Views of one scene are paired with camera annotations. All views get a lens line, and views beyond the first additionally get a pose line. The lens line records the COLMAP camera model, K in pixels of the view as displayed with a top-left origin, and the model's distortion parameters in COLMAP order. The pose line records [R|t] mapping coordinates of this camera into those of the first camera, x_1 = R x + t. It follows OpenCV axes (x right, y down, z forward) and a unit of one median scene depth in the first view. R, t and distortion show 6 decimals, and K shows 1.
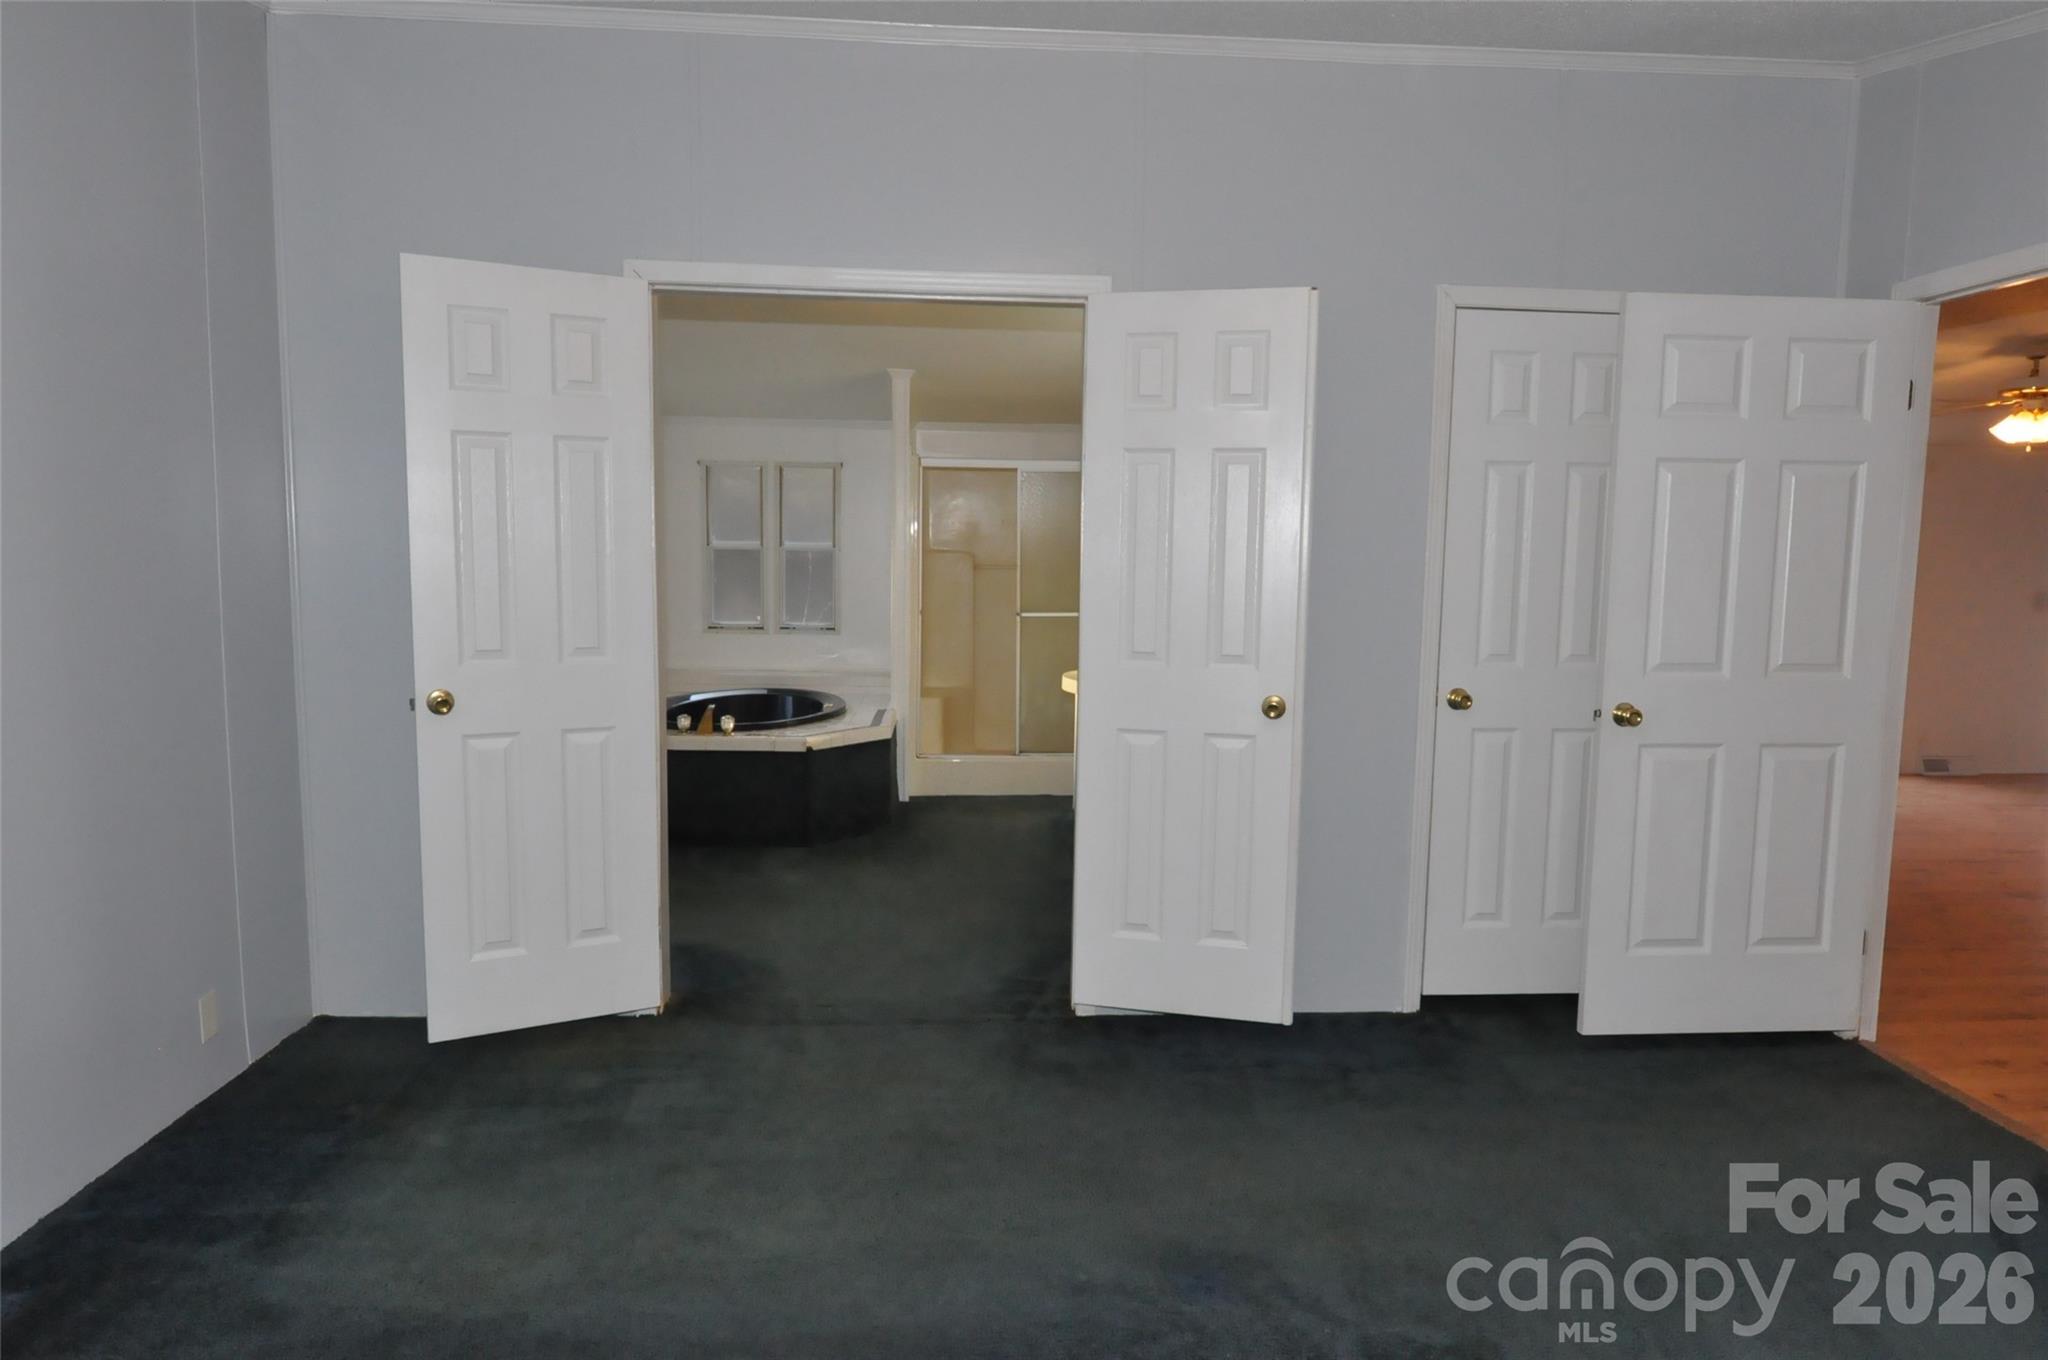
lens RADIAL K [[1251.8, 0, 1027.9], [0, 1251.8, 675.7], [0, 0, 1]] dist [-0.016021, 0.001022]
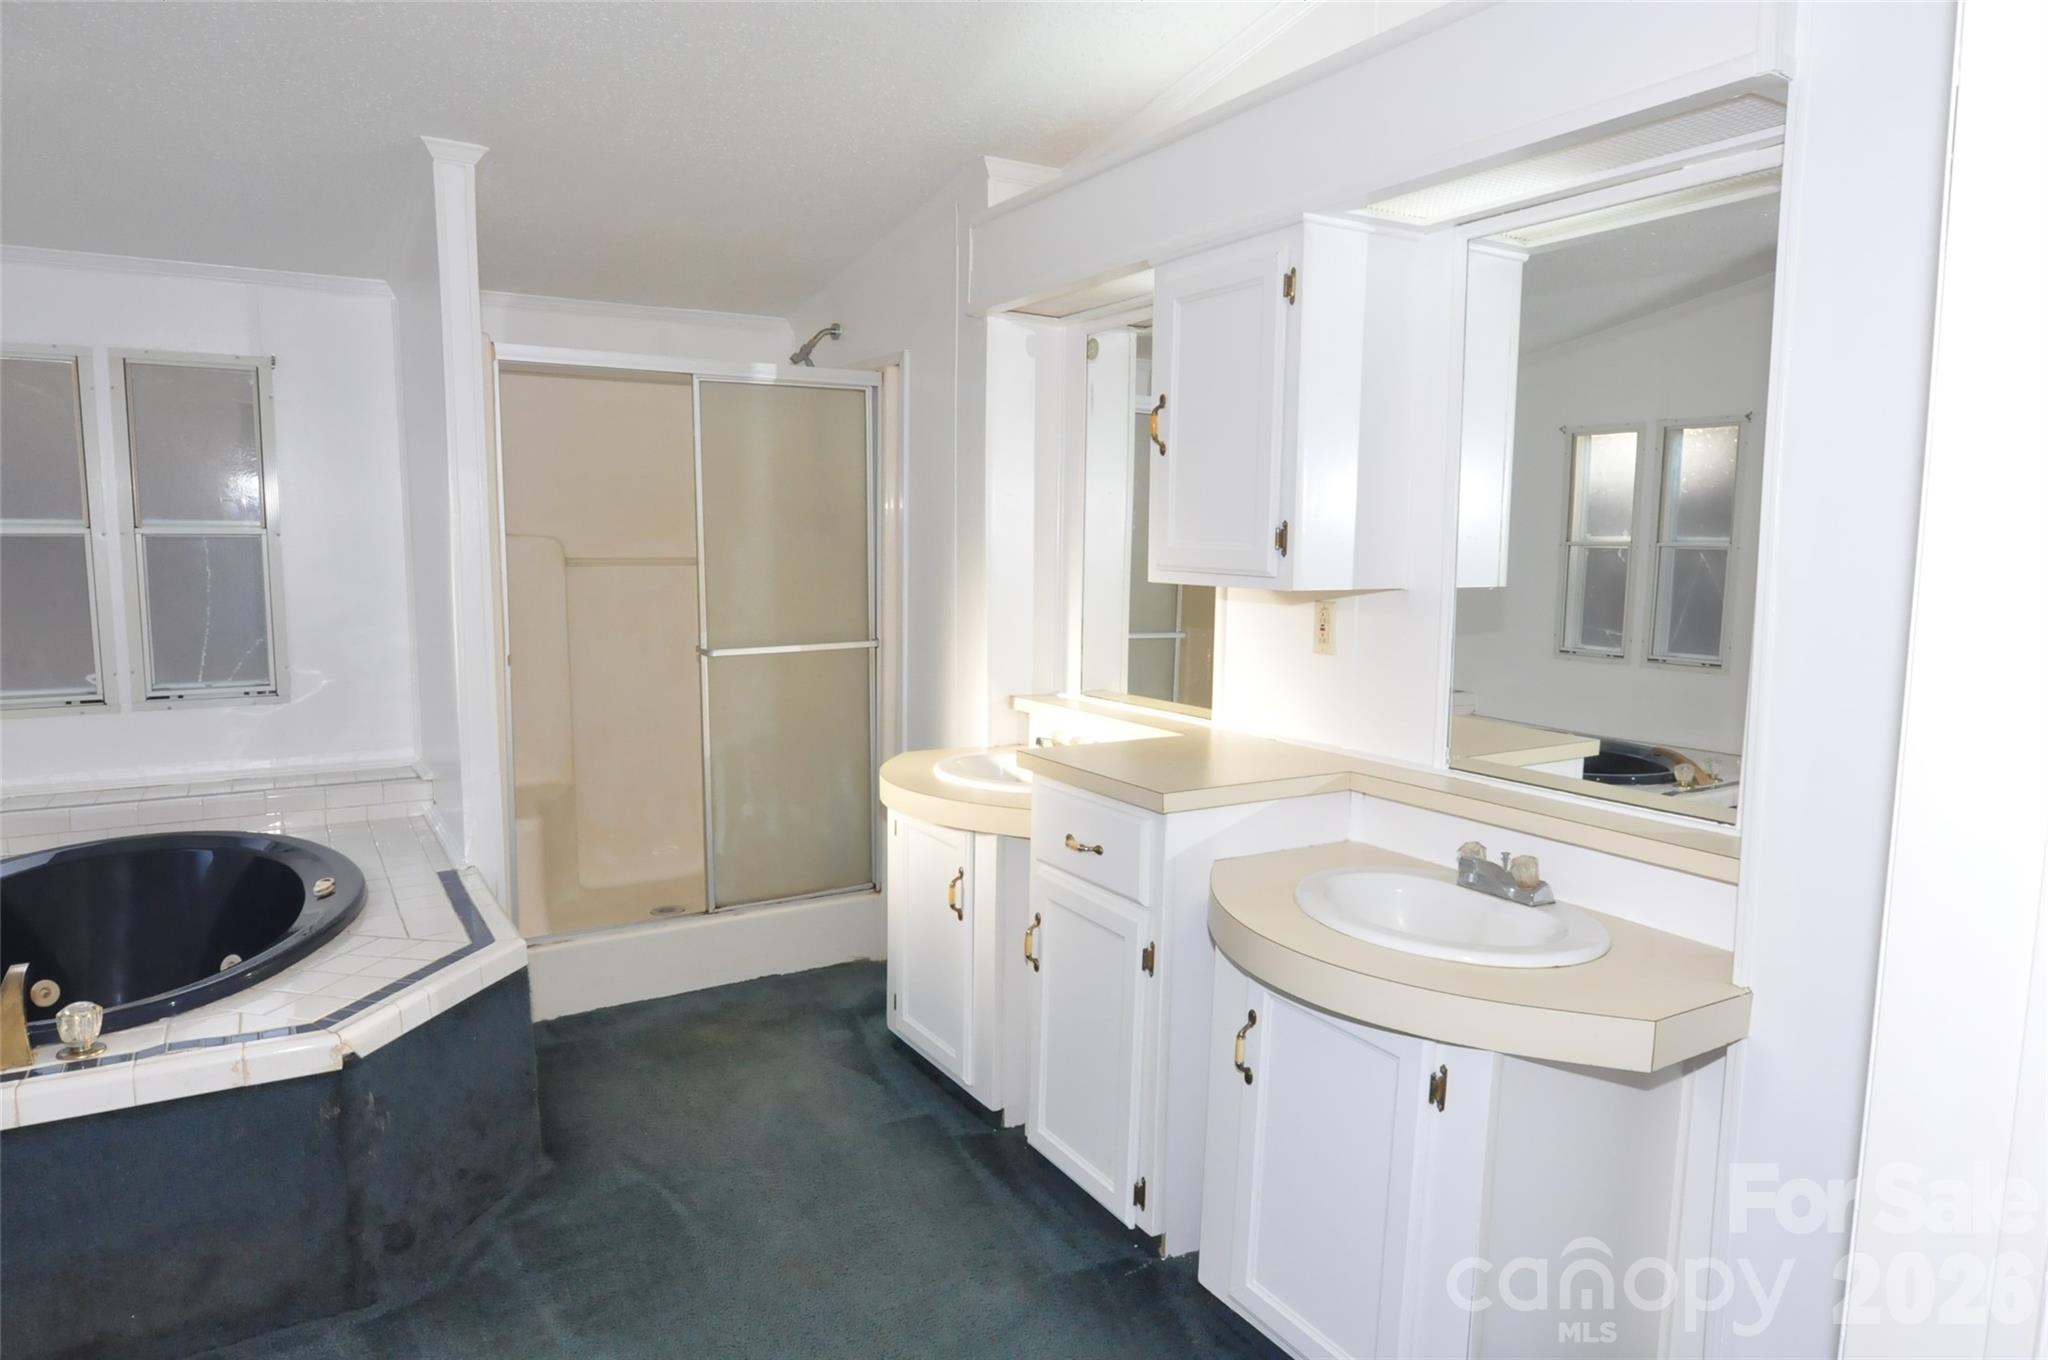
lens RADIAL K [[1251.8, 0, 1017.6], [0, 1251.8, 687.9], [0, 0, 1]] dist [-0.016021, 0.001022]
pose [[0.885867, -0.067033, 0.459071, -0.137473], [0.050881, 0.997575, 0.047481, -0.054741], [-0.461141, -0.018704, 0.887130, 0.483176]]
